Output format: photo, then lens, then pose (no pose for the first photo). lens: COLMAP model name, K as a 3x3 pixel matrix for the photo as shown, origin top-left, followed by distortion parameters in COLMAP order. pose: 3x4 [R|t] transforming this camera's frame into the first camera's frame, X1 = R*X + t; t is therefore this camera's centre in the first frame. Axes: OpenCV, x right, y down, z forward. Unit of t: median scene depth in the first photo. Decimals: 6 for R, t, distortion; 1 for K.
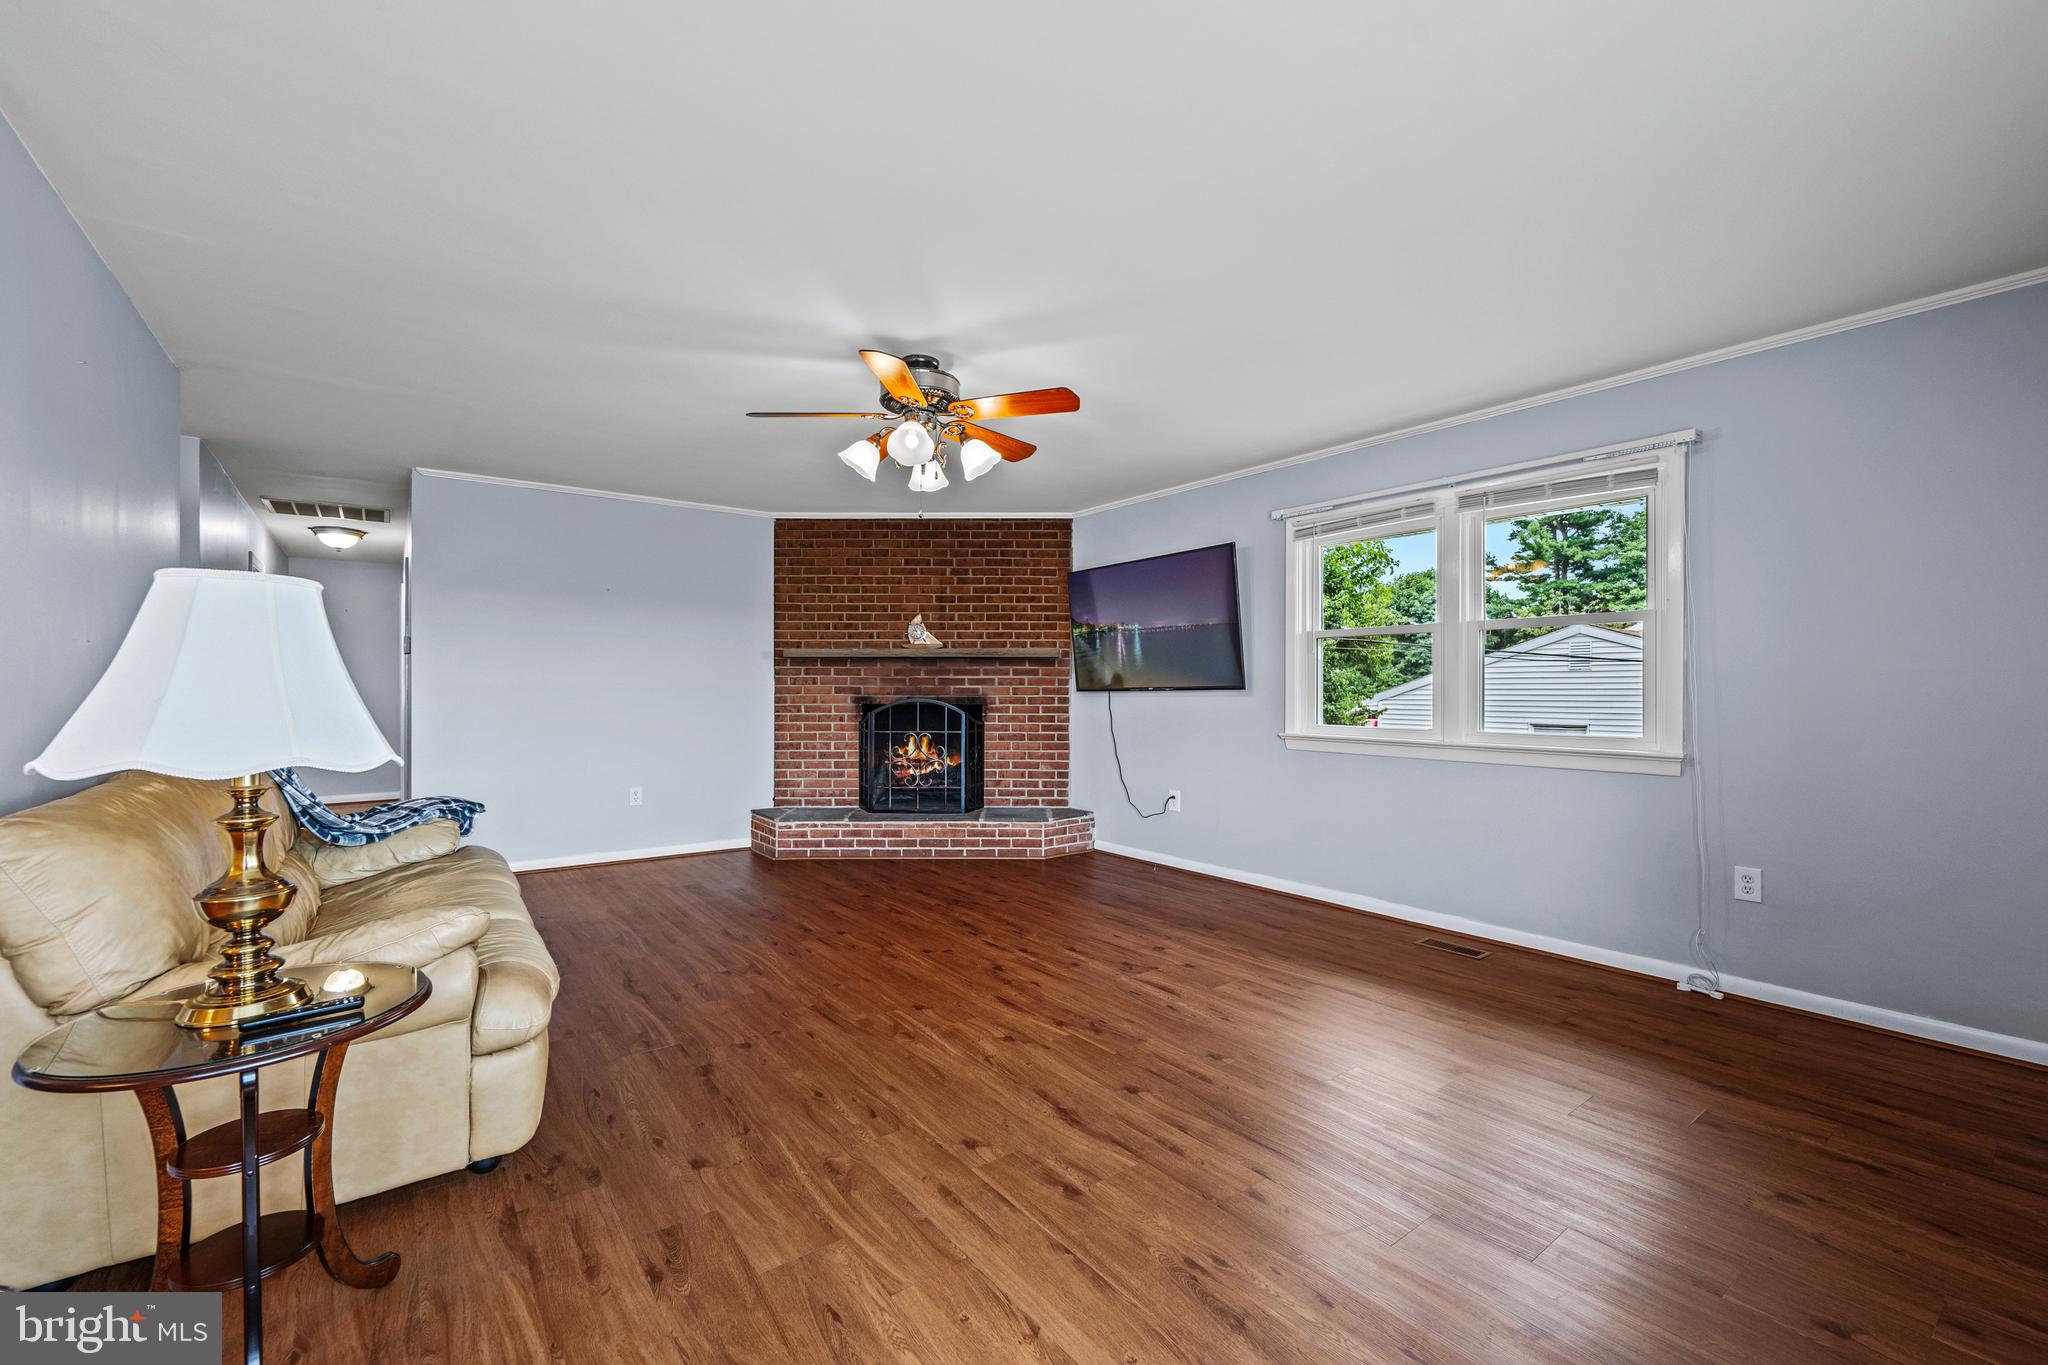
lens RADIAL K [[857.8, 0, 1026.6], [0, 857.8, 688.1], [0, 0, 1]] dist [0.002802, 0.000040]
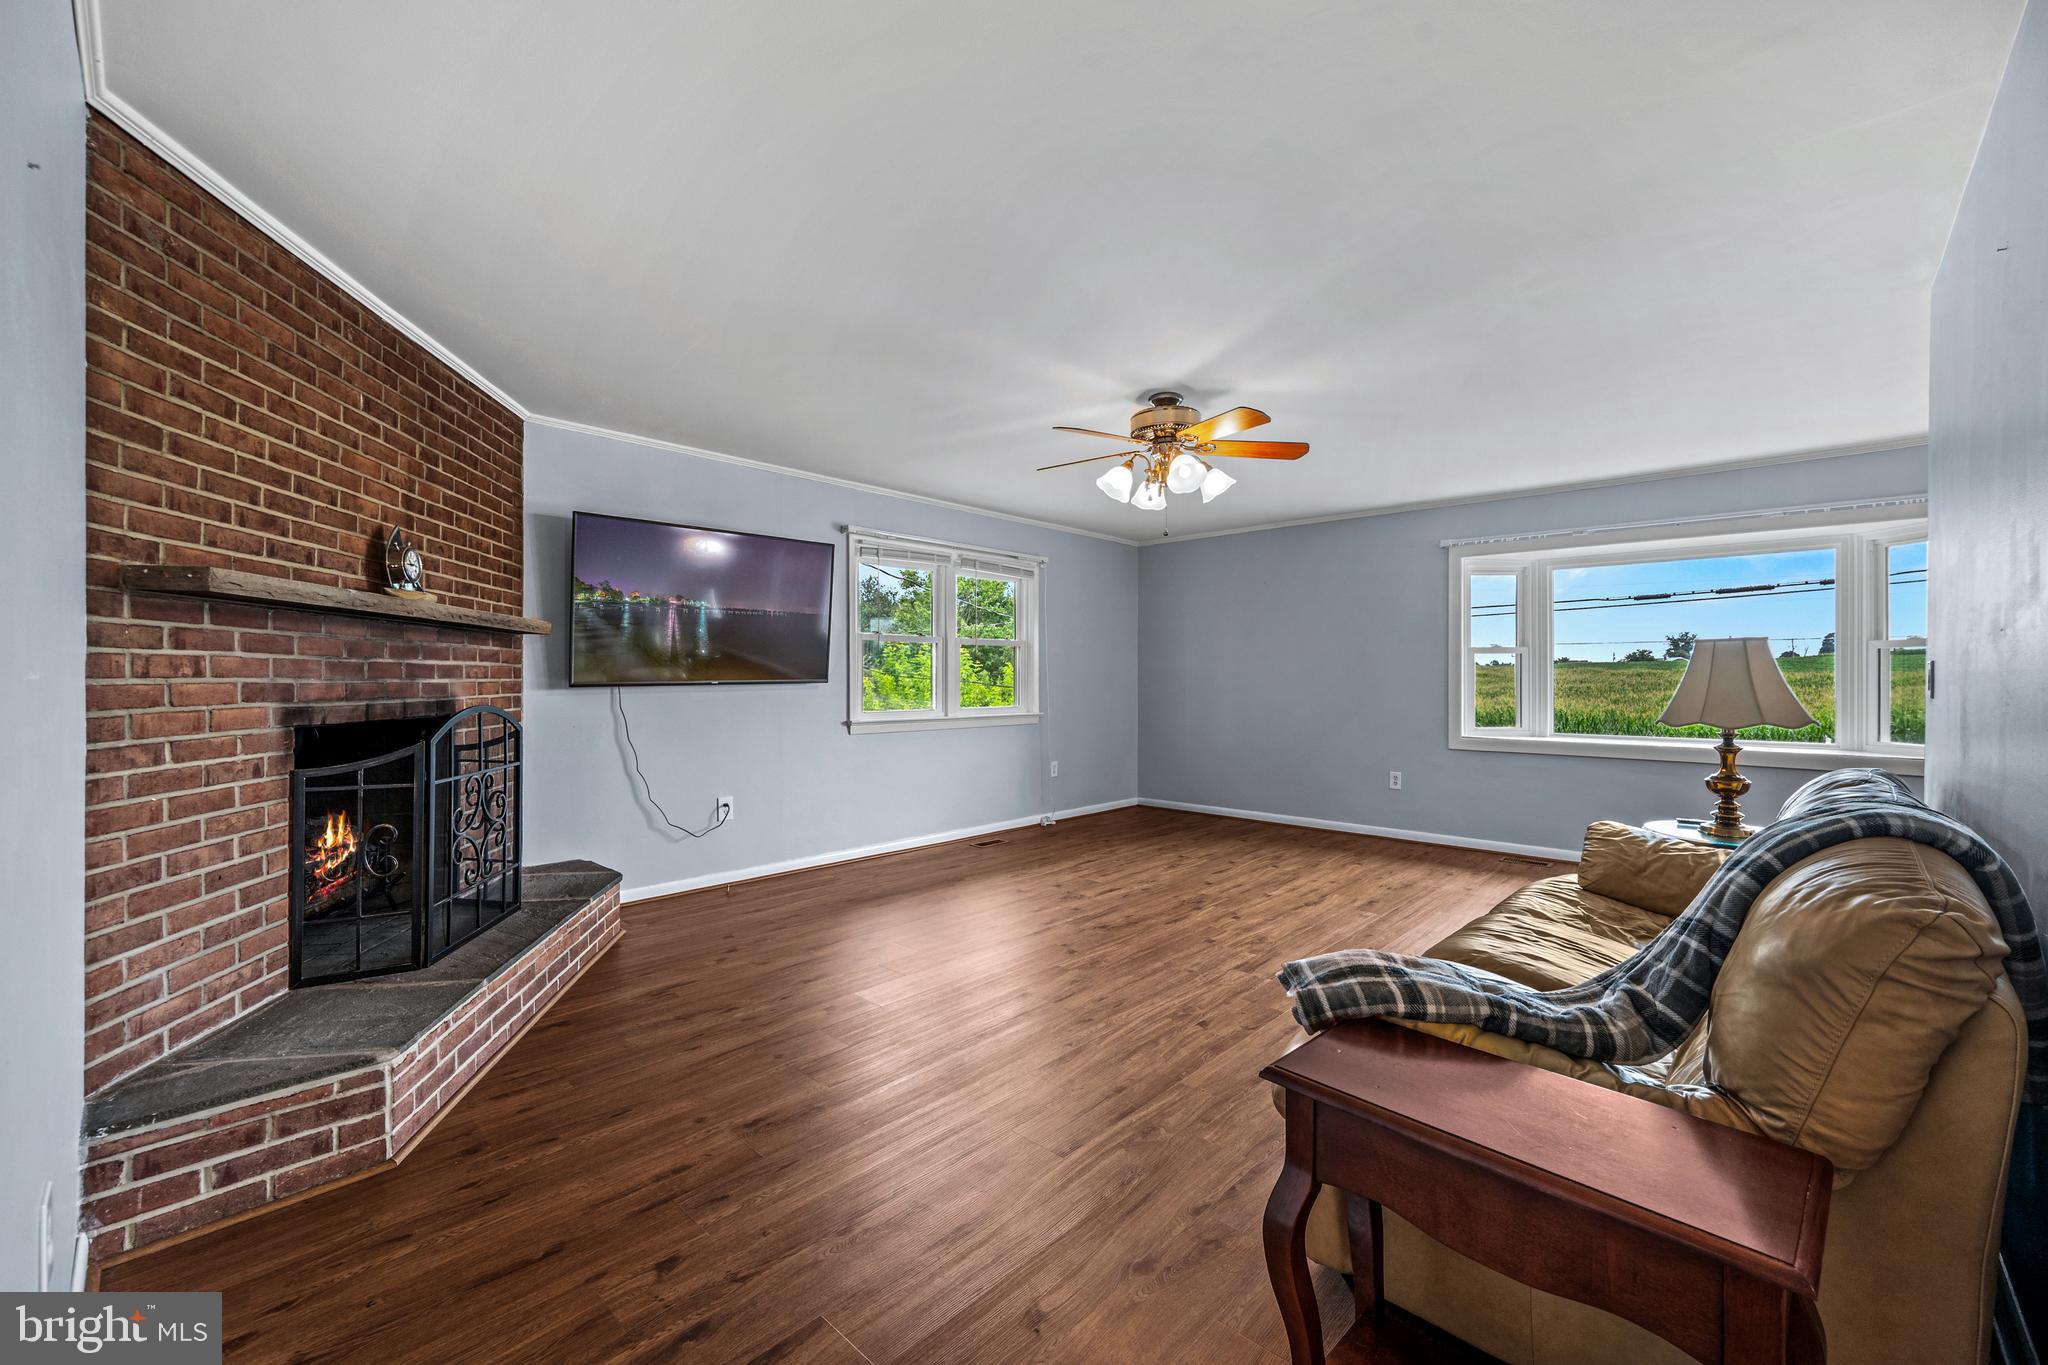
lens RADIAL K [[825.3, 0, 1026.0], [0, 825.3, 675.8], [0, 0, 1]] dist [-0.000457, 0.001084]
pose [[-0.178011, -0.000677, 0.984028, -0.626272], [-0.003413, 0.999994, 0.000070, -0.005979], [-0.984023, -0.003346, -0.178013, 0.736324]]
